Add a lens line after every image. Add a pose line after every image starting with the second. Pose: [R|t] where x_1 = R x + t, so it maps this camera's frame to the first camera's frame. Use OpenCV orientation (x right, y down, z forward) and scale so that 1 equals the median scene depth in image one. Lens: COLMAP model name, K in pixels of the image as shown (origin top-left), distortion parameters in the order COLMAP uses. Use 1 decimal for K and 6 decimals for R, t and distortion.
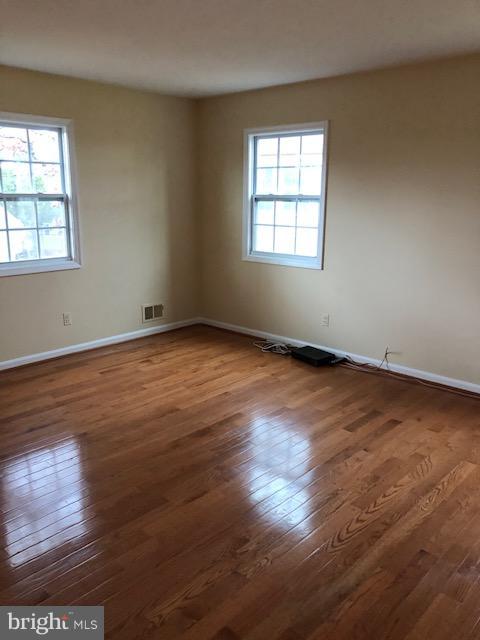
lens RADIAL K [[522.0, 0, 242.0], [0, 522.0, 319.8], [0, 0, 1]] dist [0.024706, -0.010393]
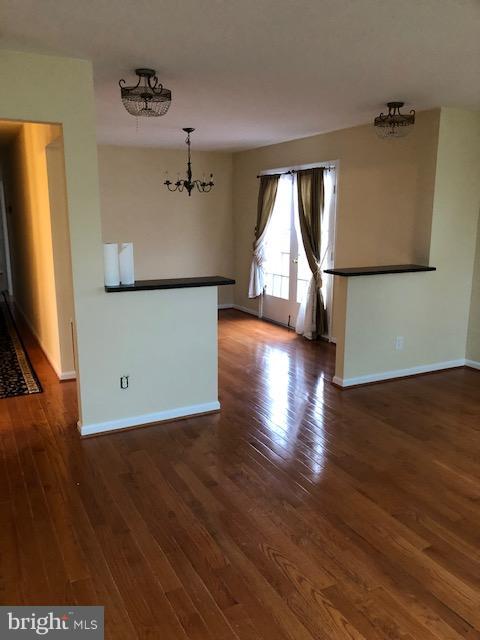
lens RADIAL K [[522.0, 0, 242.0], [0, 522.0, 319.8], [0, 0, 1]] dist [0.024706, -0.010393]
pose [[-0.334905, 0.178410, -0.925207, 1.003909], [-0.225825, 0.938096, 0.262638, -0.249070], [0.914791, 0.296893, -0.273883, 1.008993]]
